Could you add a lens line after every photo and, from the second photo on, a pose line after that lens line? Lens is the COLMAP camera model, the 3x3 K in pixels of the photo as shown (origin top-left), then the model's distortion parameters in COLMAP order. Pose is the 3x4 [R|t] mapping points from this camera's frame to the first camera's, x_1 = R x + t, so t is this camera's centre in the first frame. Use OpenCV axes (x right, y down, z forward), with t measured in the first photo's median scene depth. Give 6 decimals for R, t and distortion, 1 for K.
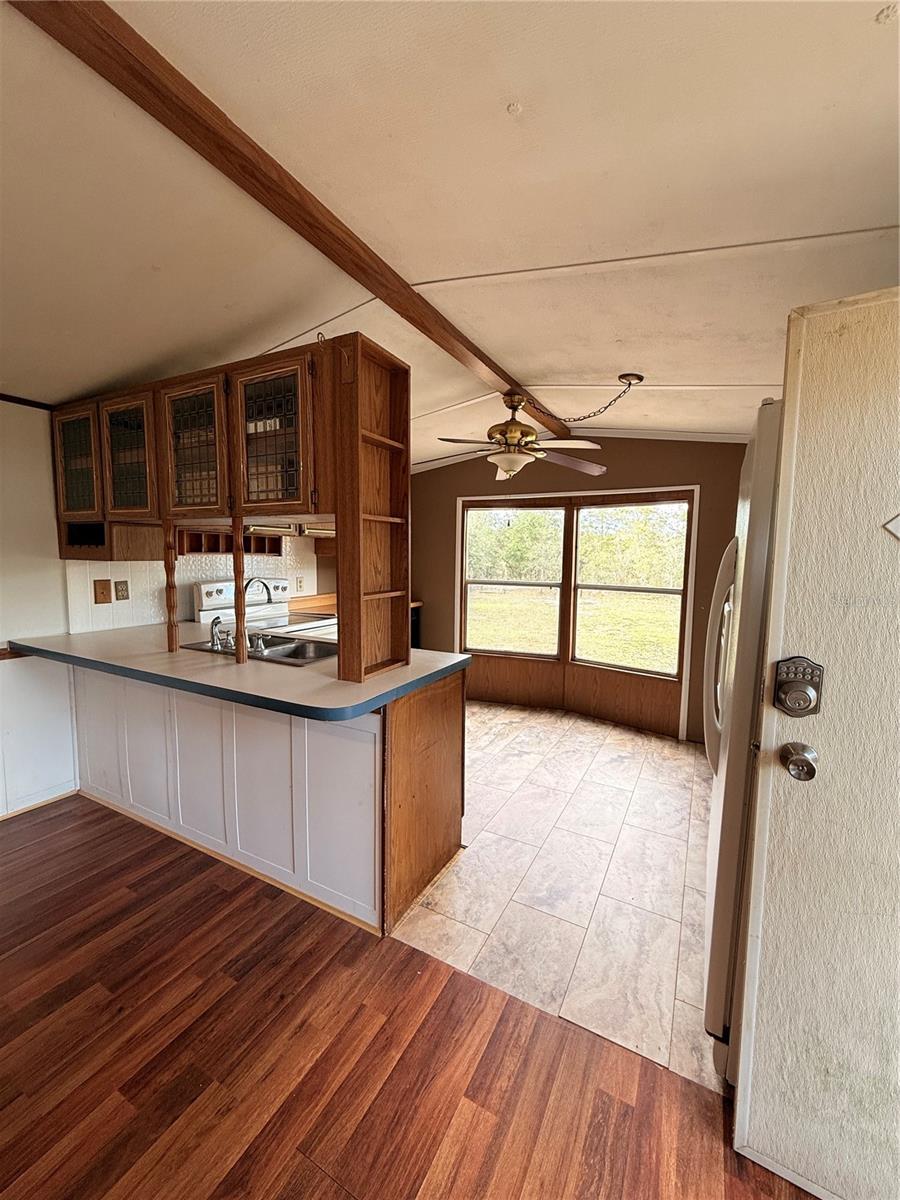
lens RADIAL K [[478.5, 0, 451.7], [0, 478.5, 600.6], [0, 0, 1]] dist [-0.001118, 0.000224]
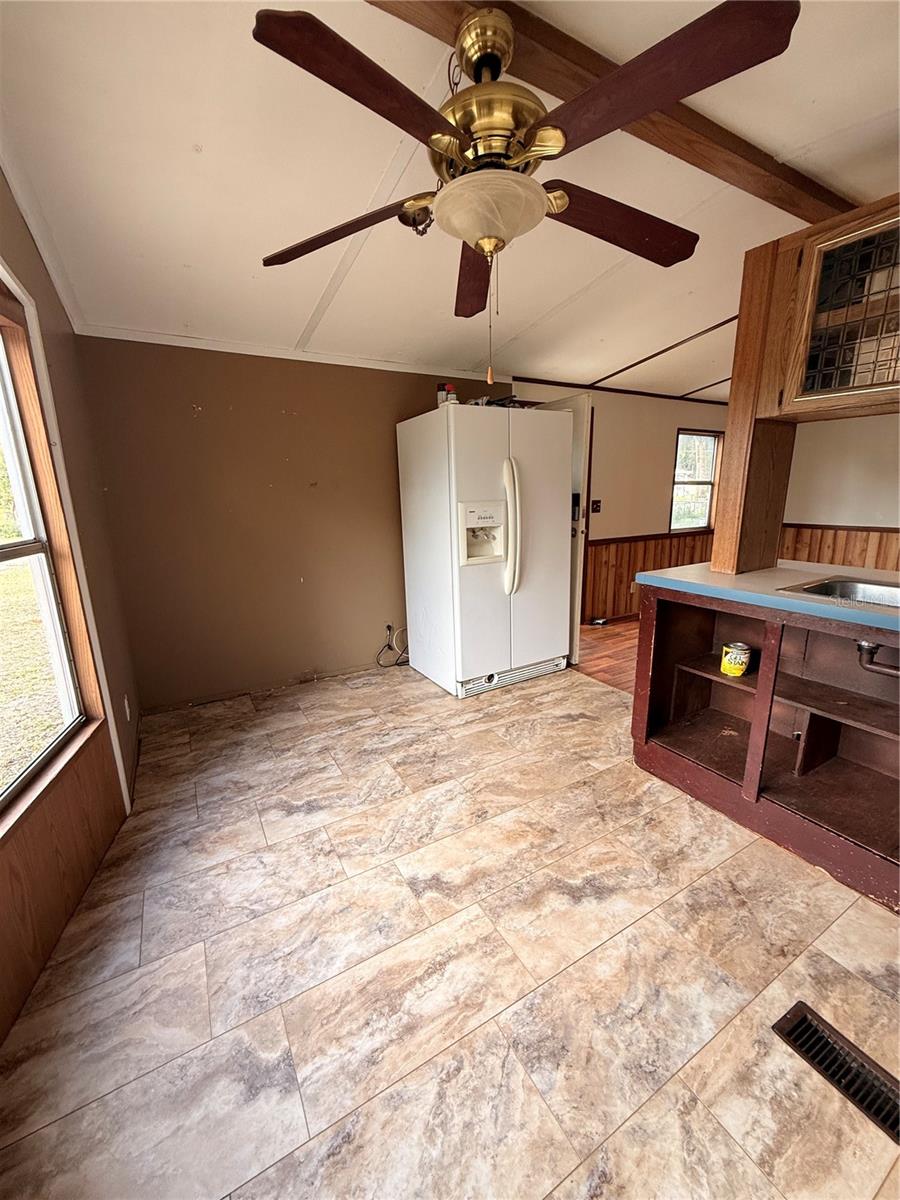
lens RADIAL K [[478.5, 0, 449.0], [0, 478.5, 604.6], [0, 0, 1]] dist [-0.001118, 0.000224]
pose [[-0.851172, -0.121901, 0.510535, -0.084522], [0.056790, 0.945560, 0.320454, -0.095039], [-0.521805, 0.301755, -0.797912, 1.305568]]
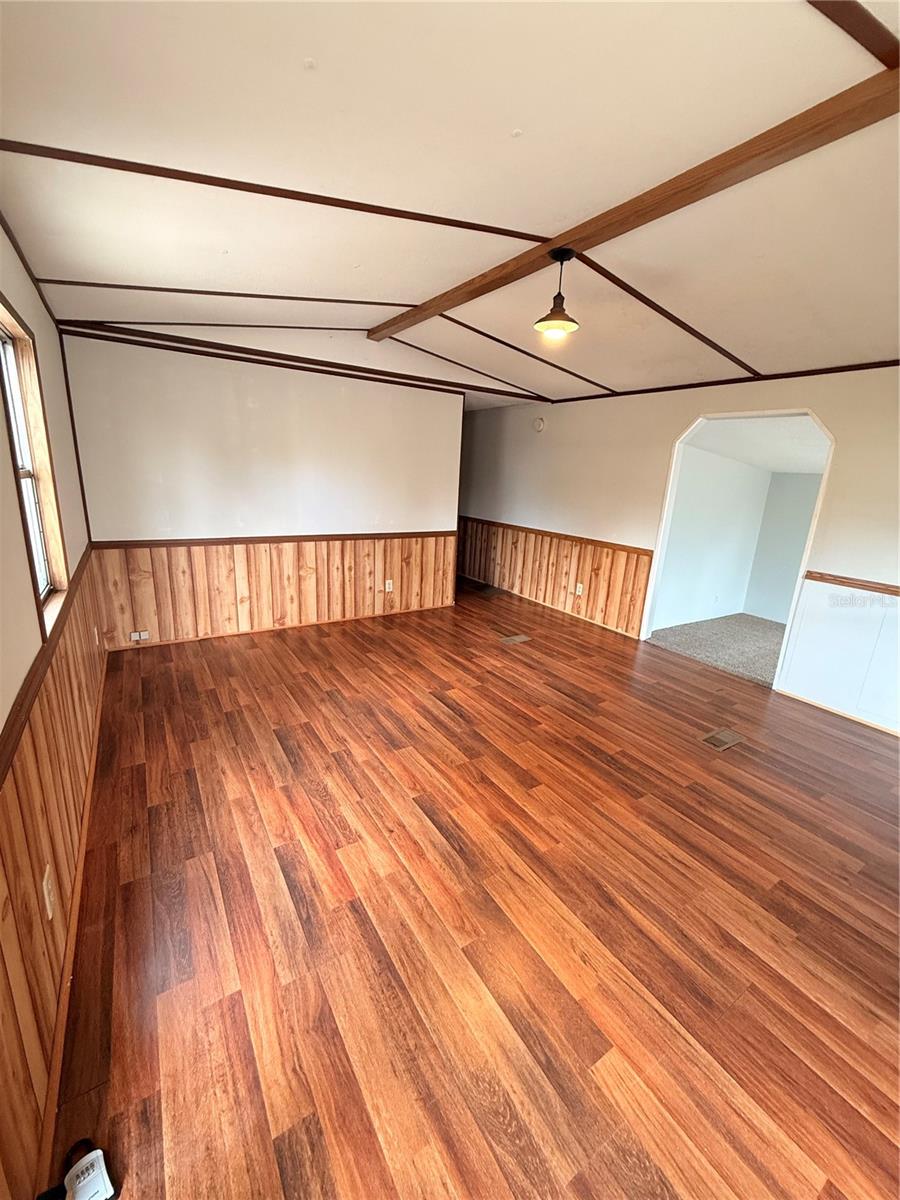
lens RADIAL K [[478.5, 0, 450.3], [0, 478.5, 596.6], [0, 0, 1]] dist [-0.001118, 0.000224]
pose [[-0.478945, 0.185420, -0.858039, 0.327902], [-0.145208, 0.947239, 0.285749, -0.020495], [0.865752, 0.261452, -0.426751, 0.201266]]
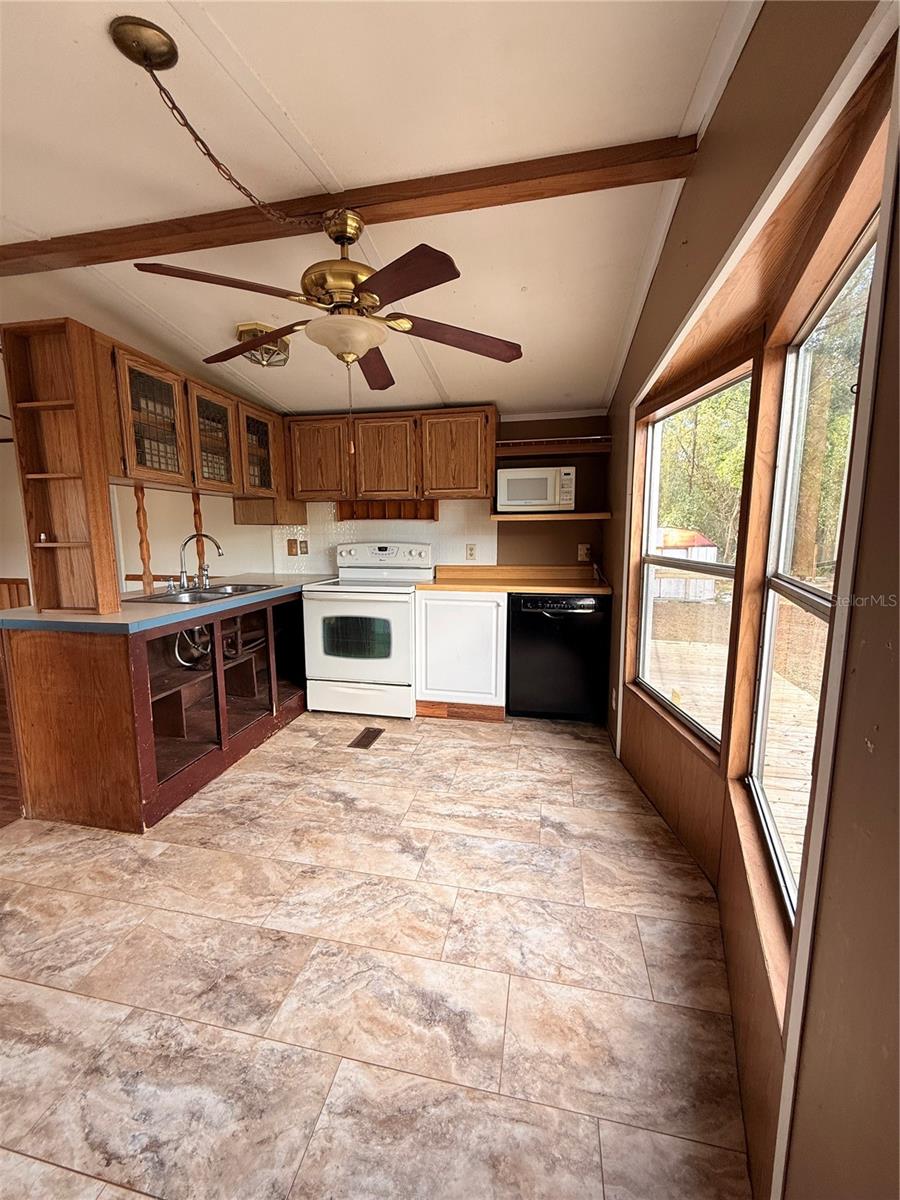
lens RADIAL K [[478.5, 0, 448.9], [0, 478.5, 598.8], [0, 0, 1]] dist [-0.001118, 0.000224]
pose [[0.287091, 0.120251, -0.950325, 0.678096], [-0.084626, 0.991394, 0.099882, -0.041472], [0.954158, 0.051746, 0.294797, 0.870599]]
